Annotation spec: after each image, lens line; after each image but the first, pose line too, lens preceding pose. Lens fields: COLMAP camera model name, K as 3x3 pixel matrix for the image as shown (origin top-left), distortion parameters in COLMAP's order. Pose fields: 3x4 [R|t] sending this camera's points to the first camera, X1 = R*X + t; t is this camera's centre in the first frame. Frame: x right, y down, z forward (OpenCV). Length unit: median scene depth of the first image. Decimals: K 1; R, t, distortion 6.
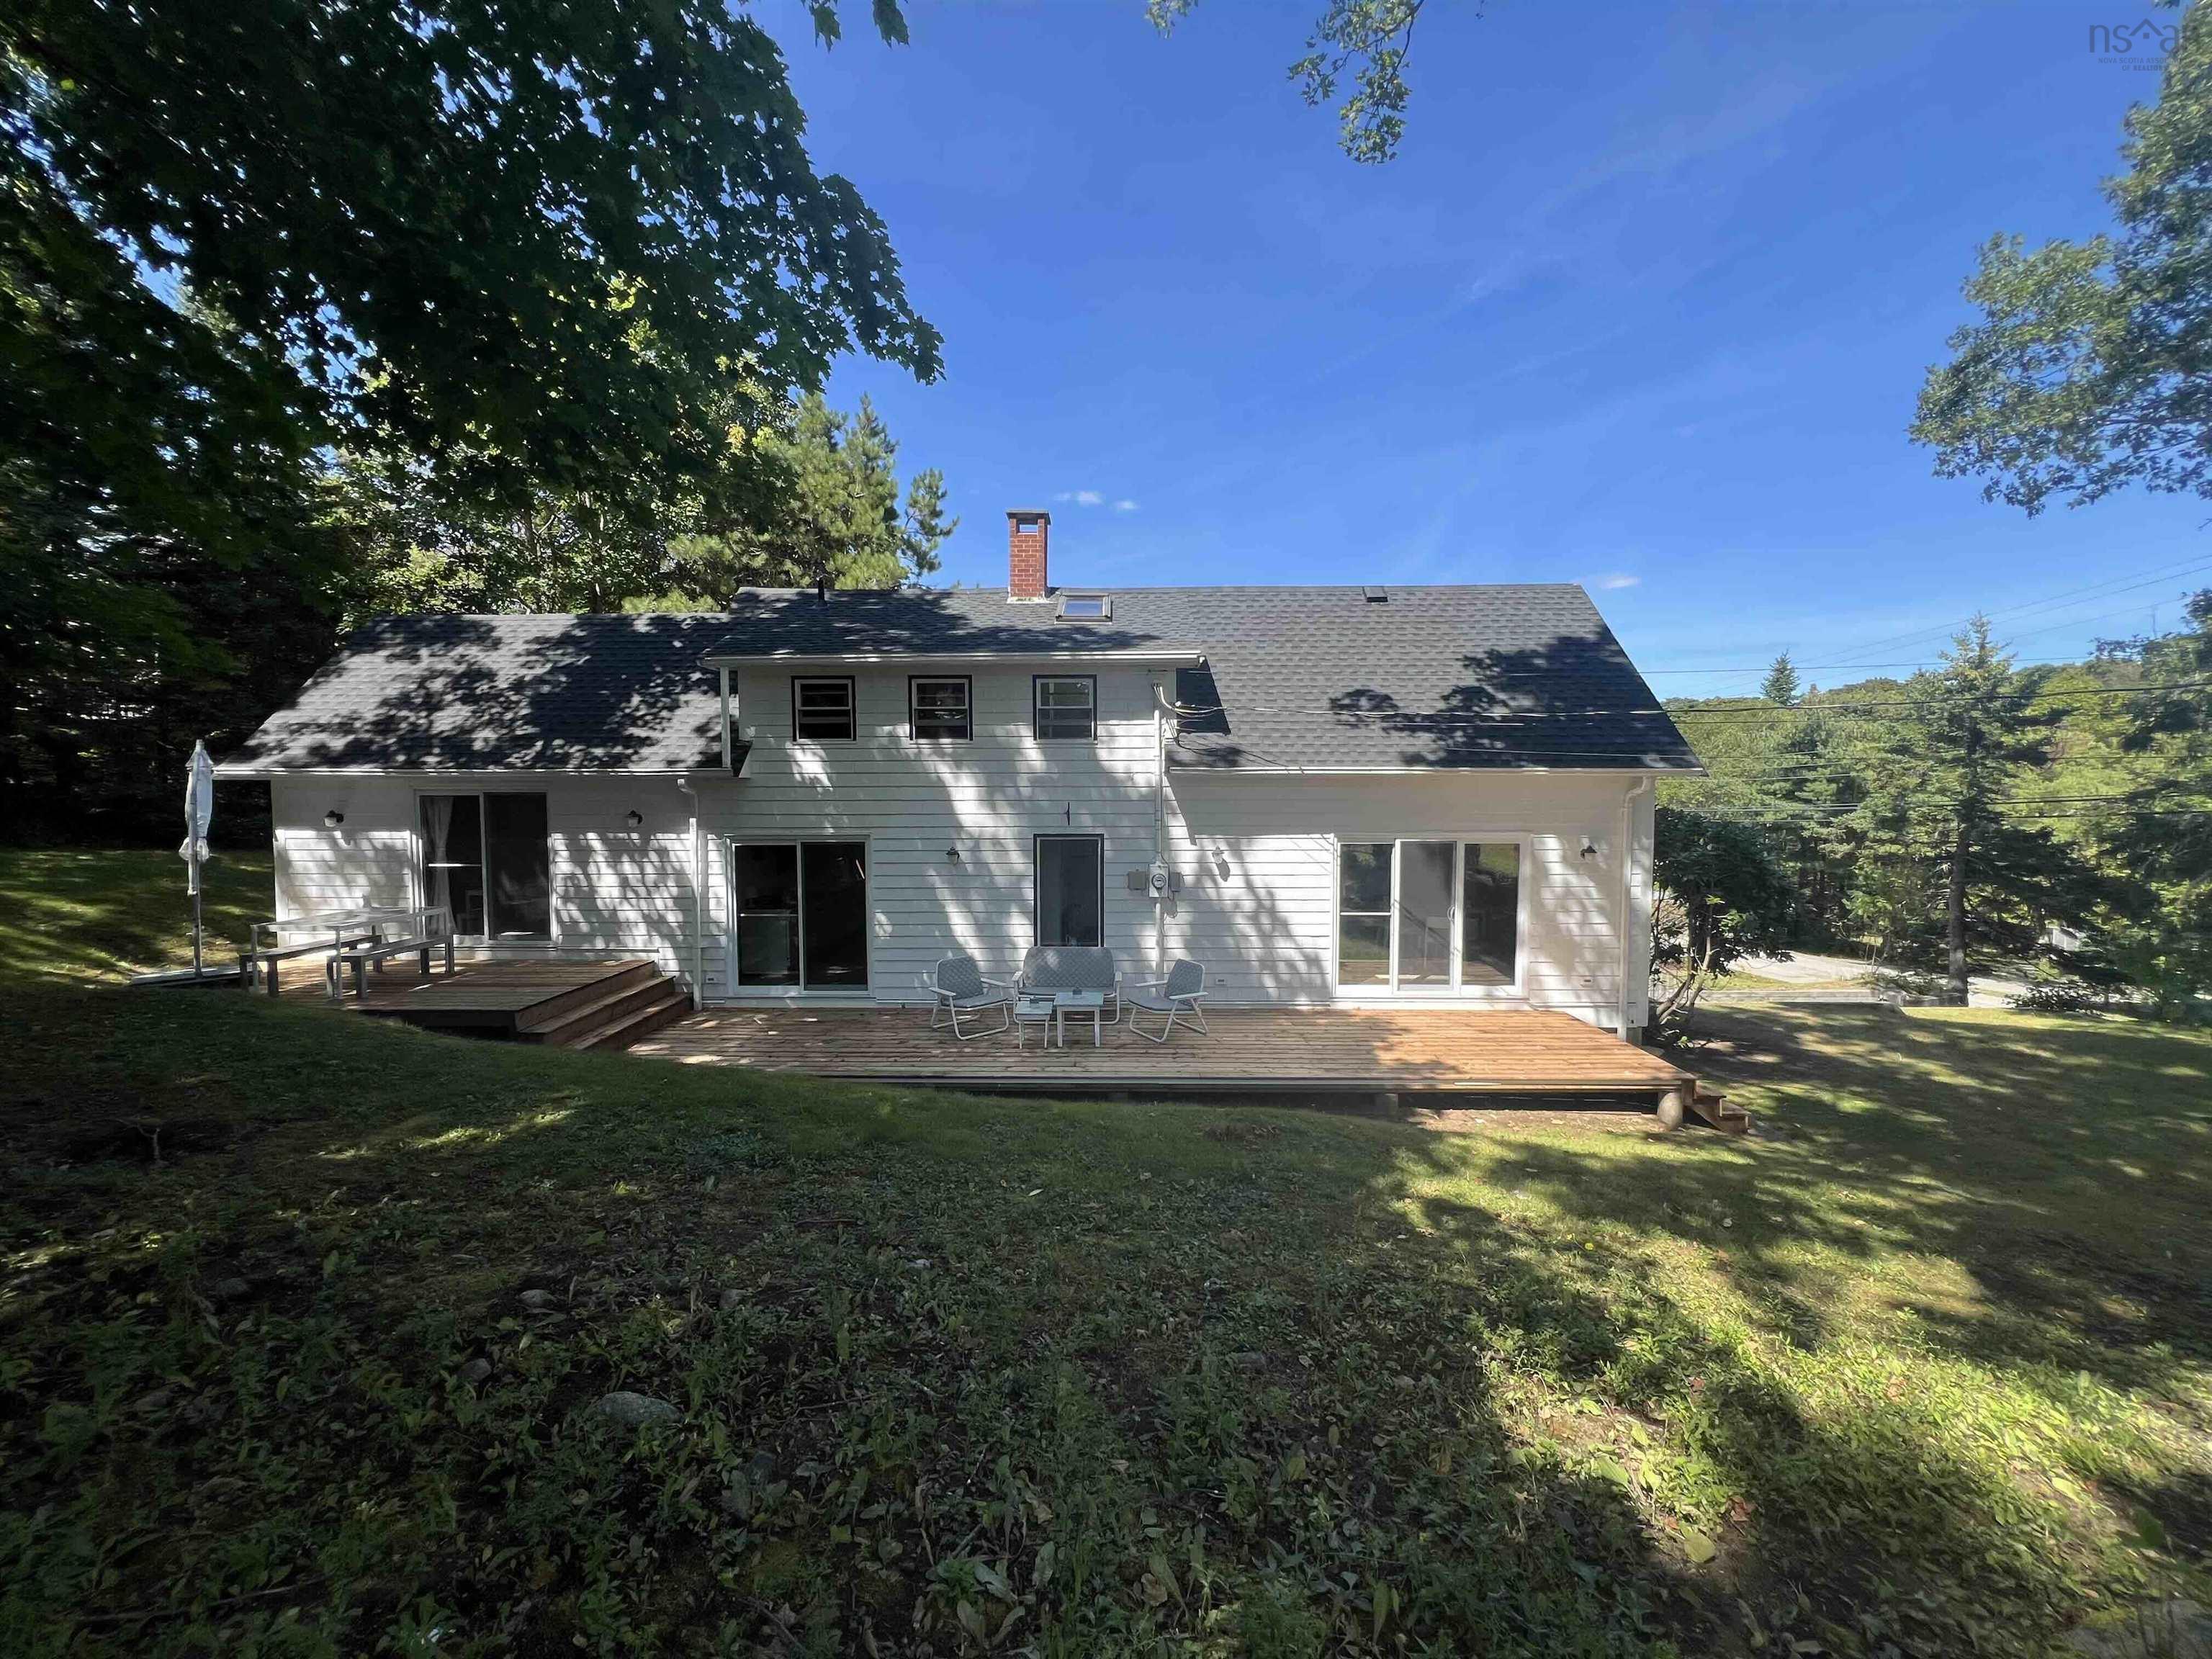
lens RADIAL K [[874.7, 0, 1106.0], [0, 874.7, 829.5], [0, 0, 1]] dist [0.001017, -0.000060]
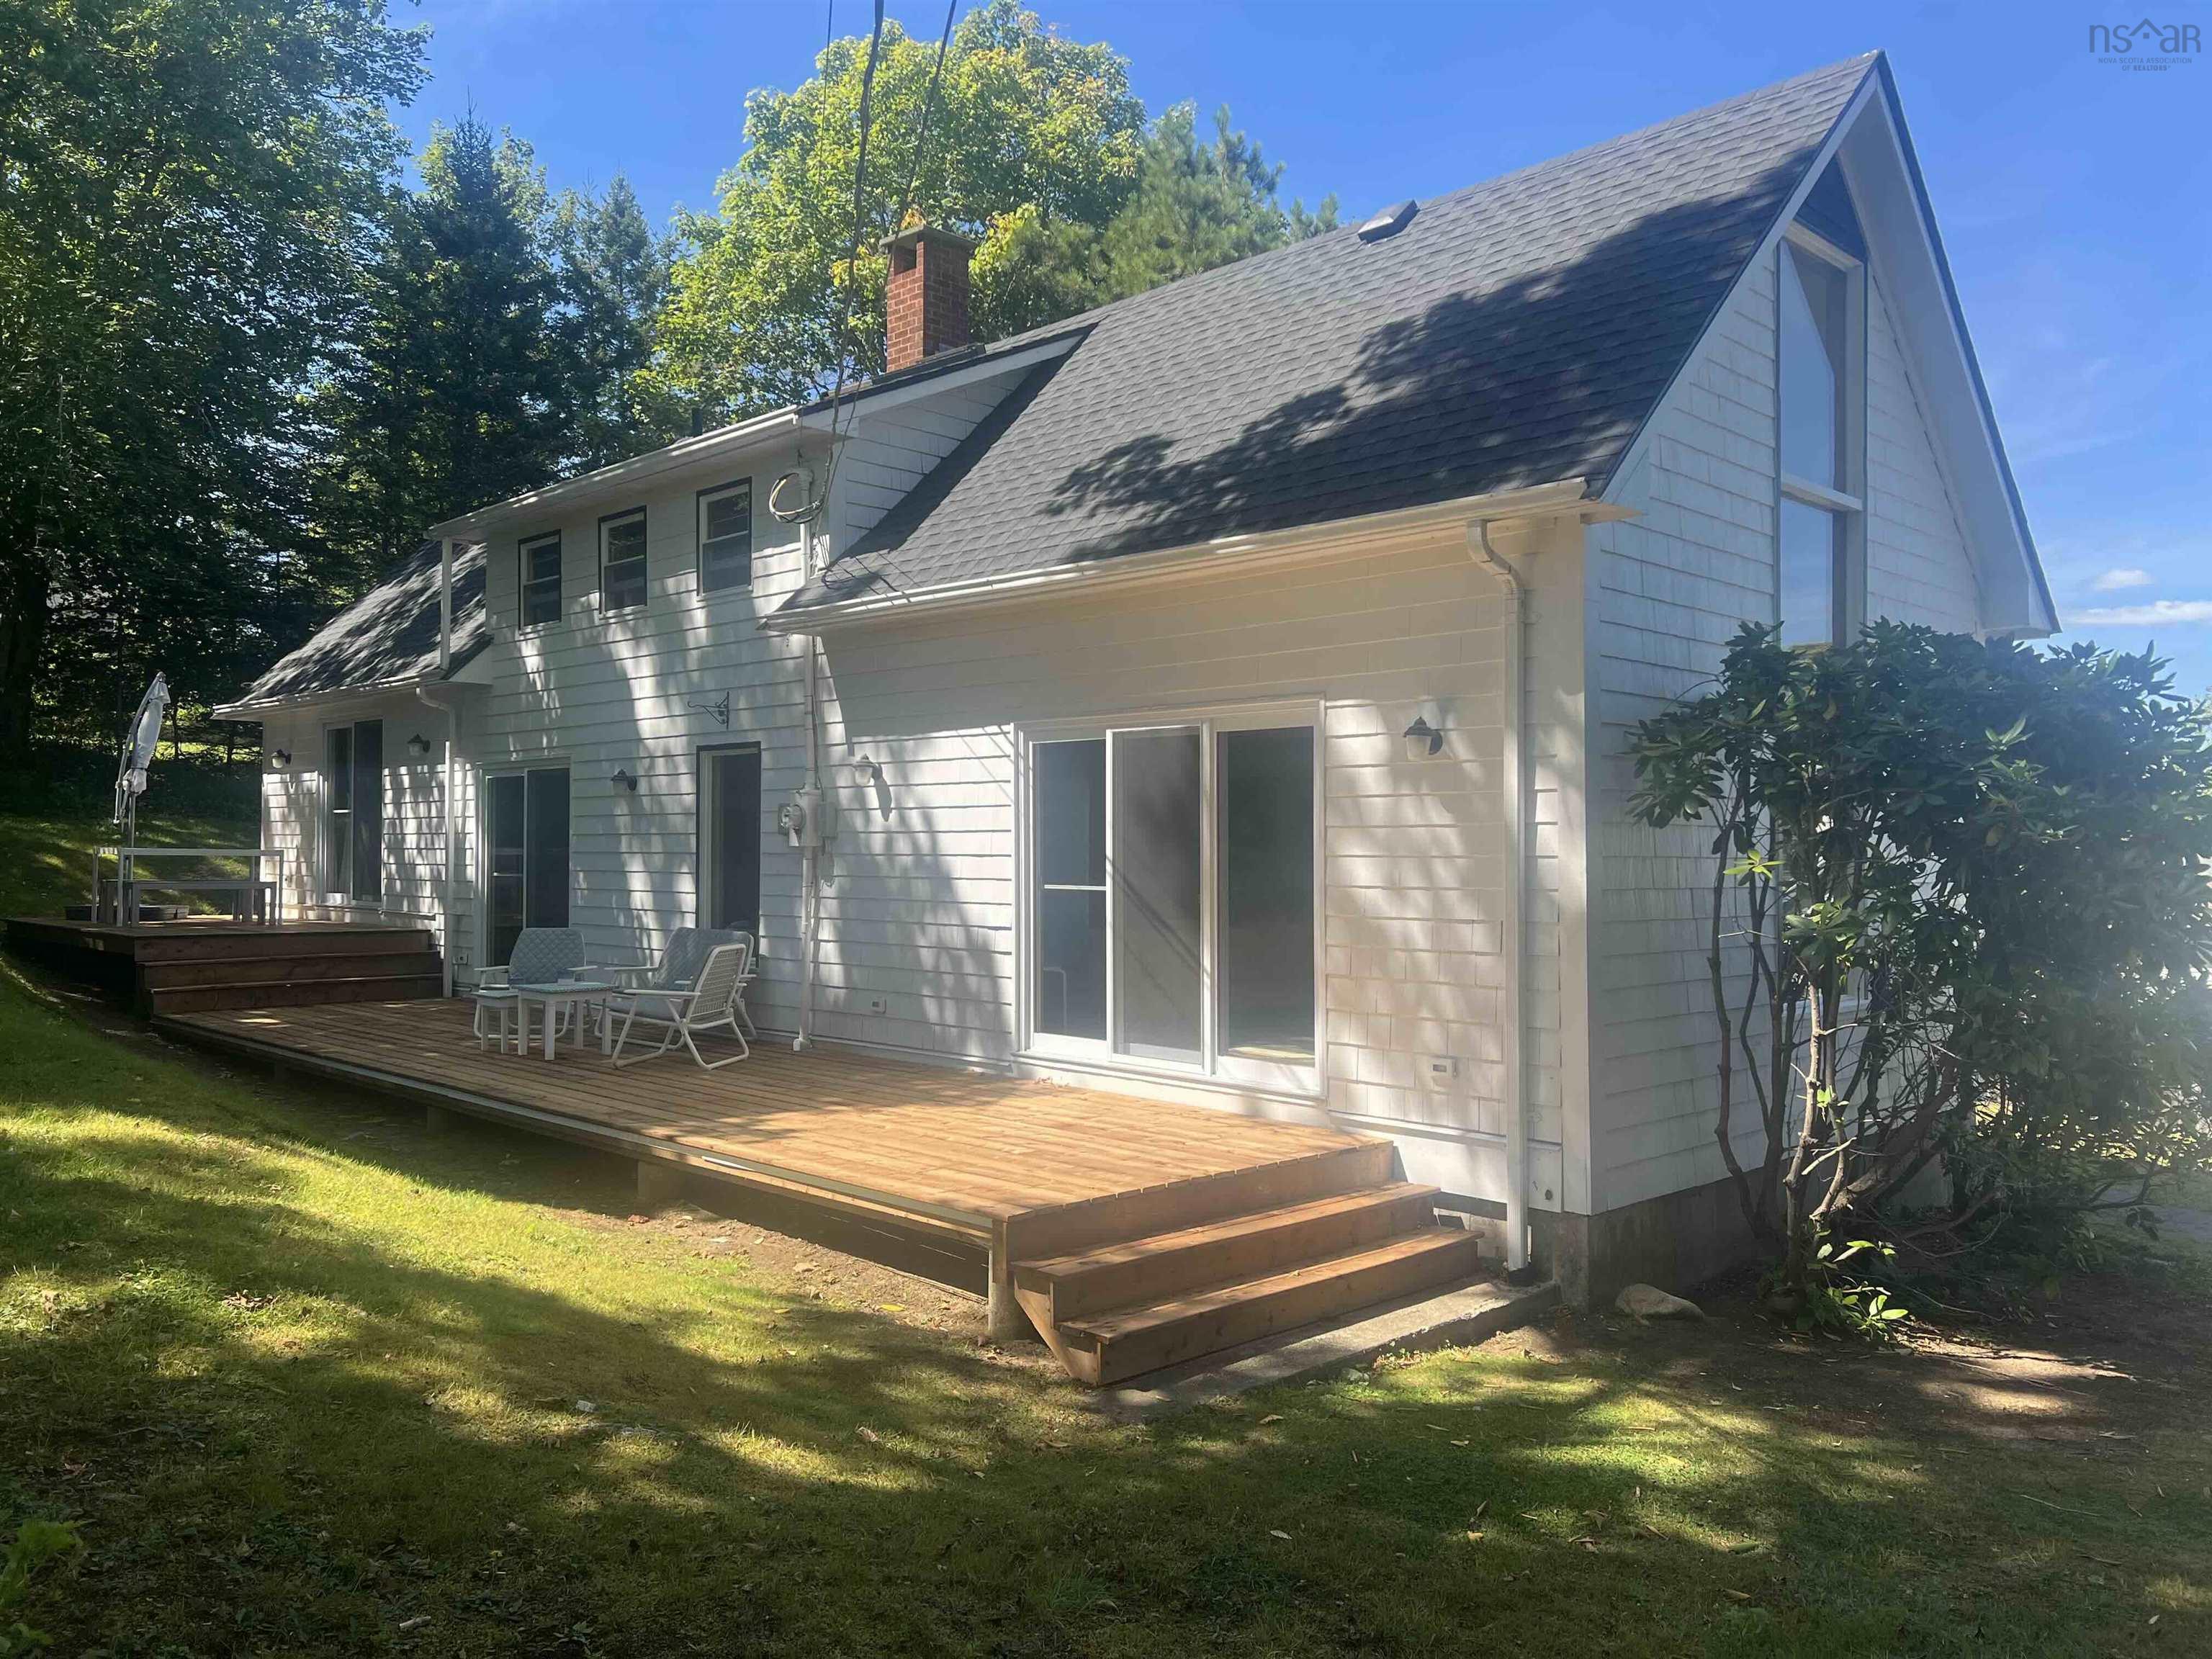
lens RADIAL K [[1694.8, 0, 1106.0], [0, 1694.8, 829.5], [0, 0, 1]] dist [0.004810, -0.006509]
pose [[0.710403, -0.003332, -0.703787, 0.962836], [-0.036582, 0.998462, -0.041653, 0.102833], [0.702843, 0.055336, 0.709189, 0.357229]]
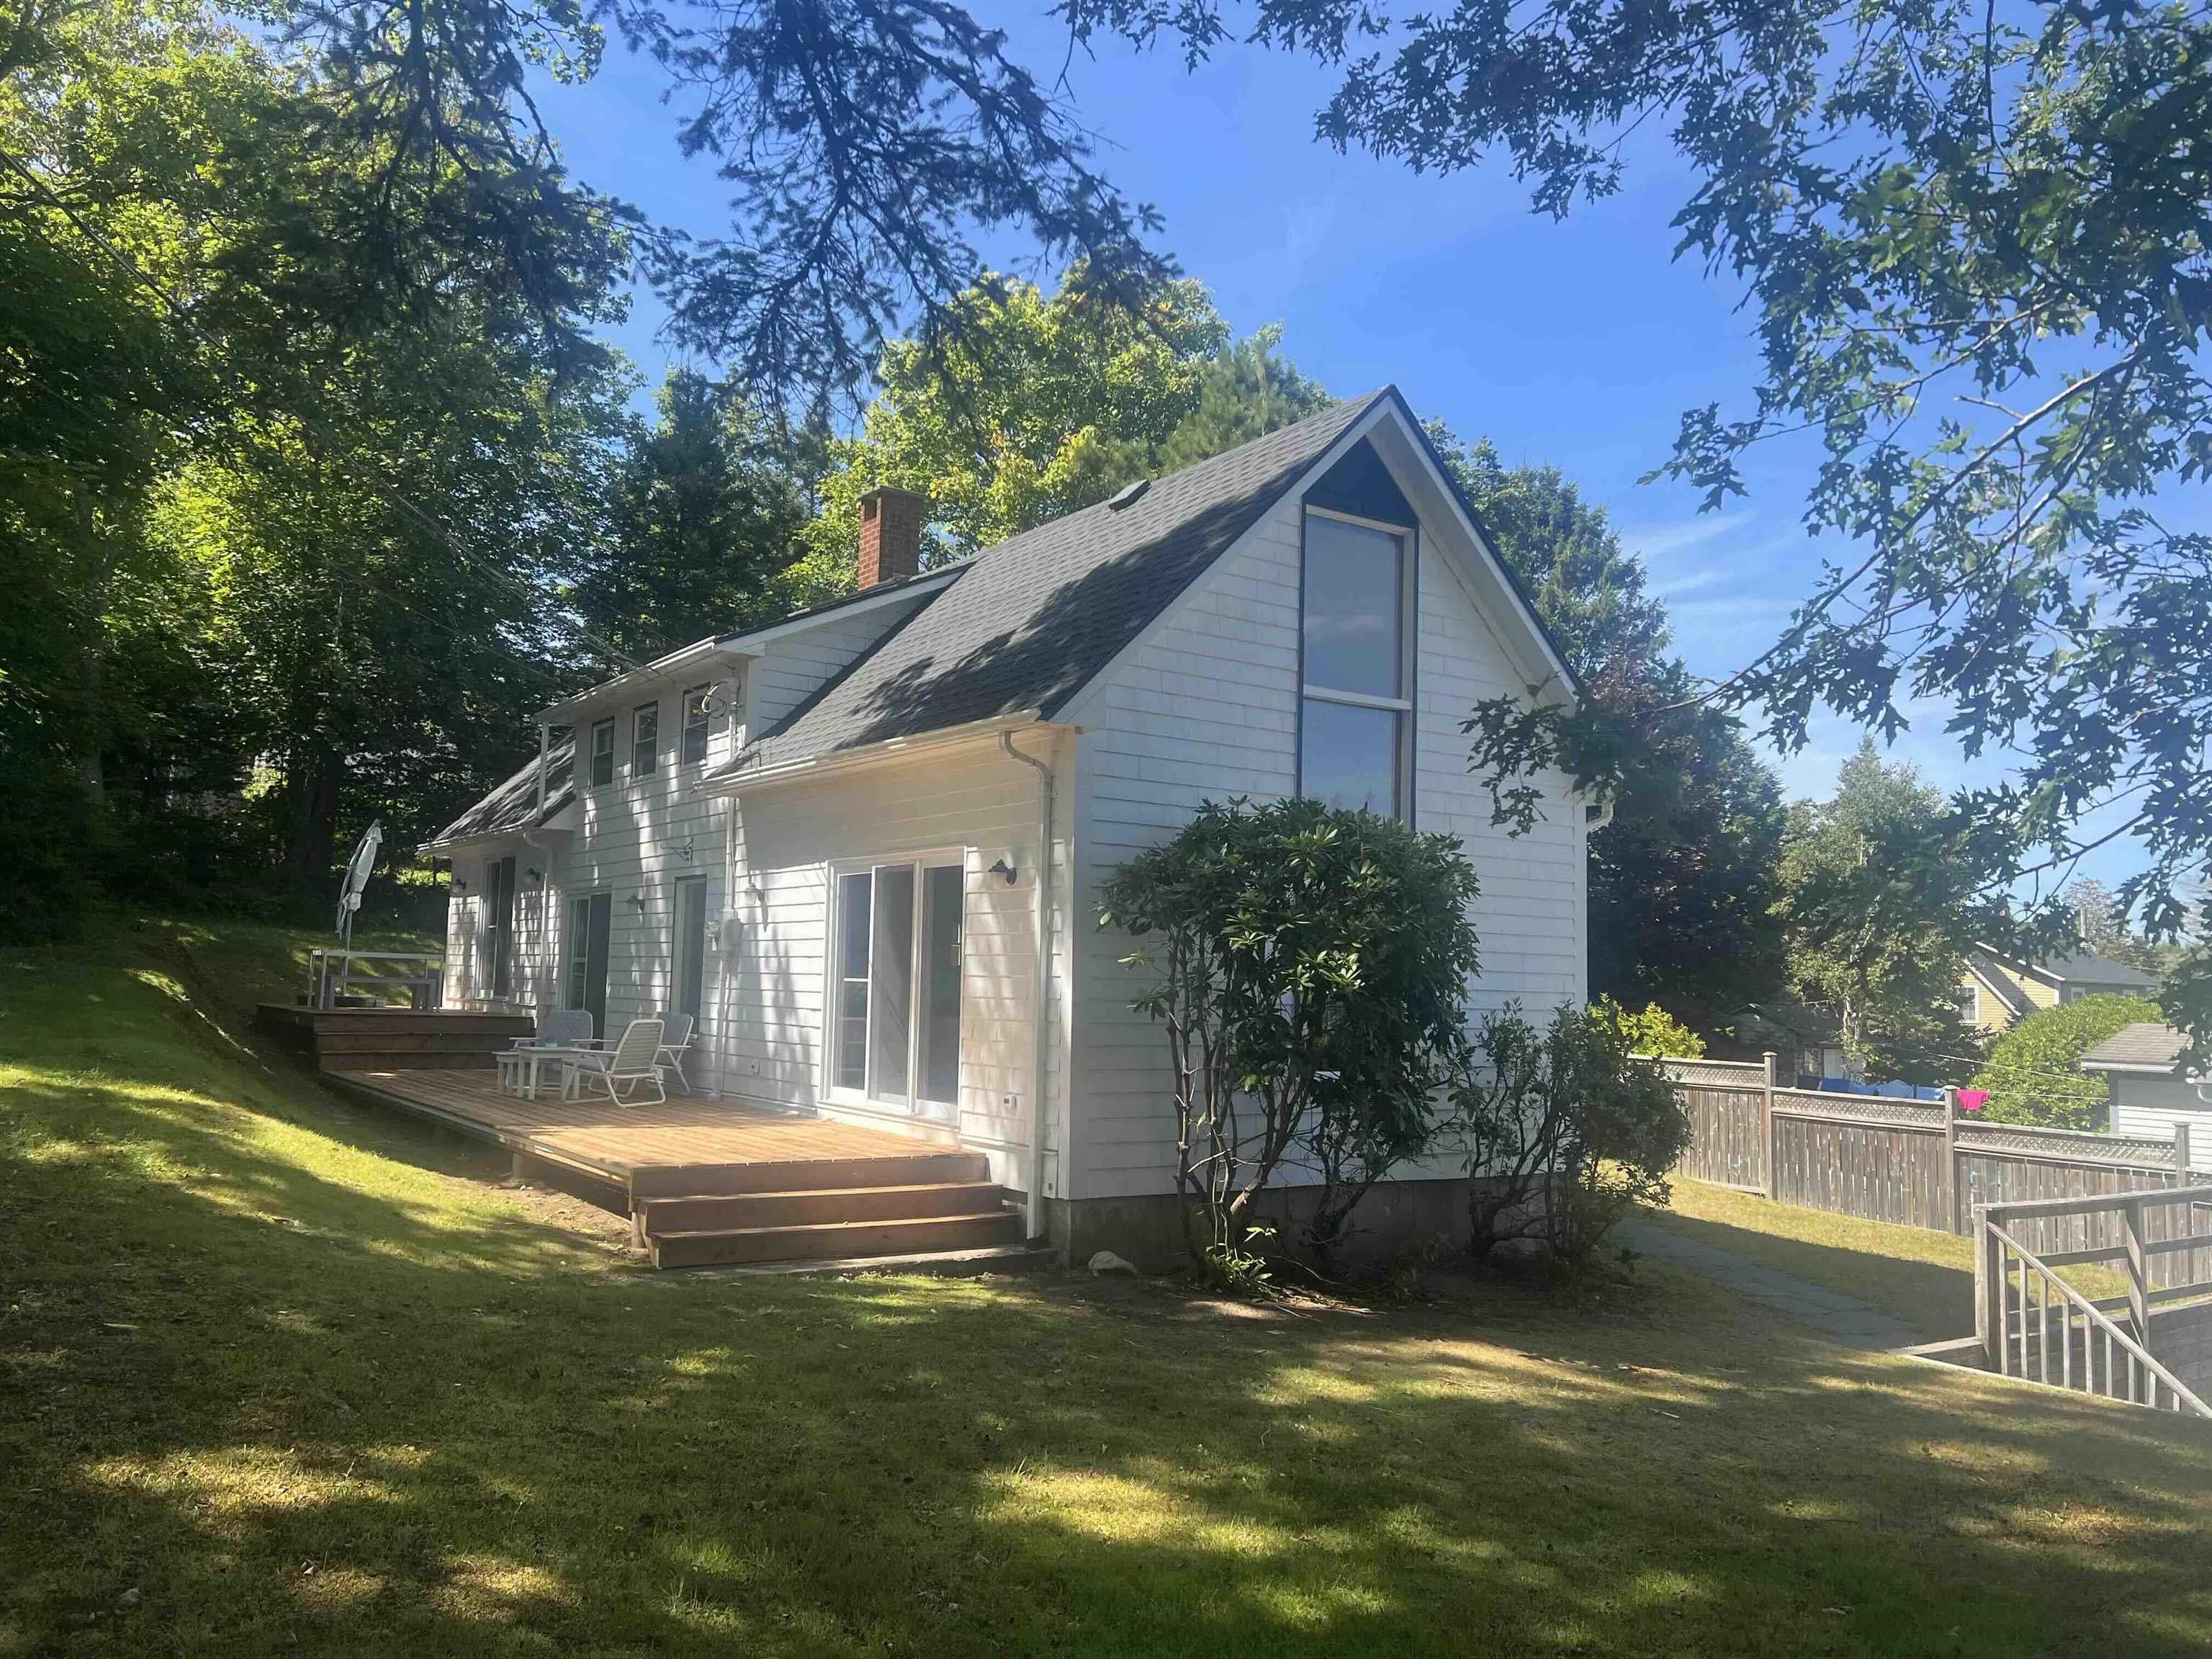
lens RADIAL K [[1694.8, 0, 1106.0], [0, 1694.8, 829.5], [0, 0, 1]] dist [0.004810, -0.006509]
pose [[0.571014, -0.058526, -0.818851, 1.490659], [-0.058892, 0.991965, -0.111966, 0.116534], [0.818825, 0.112159, 0.562980, 0.418260]]
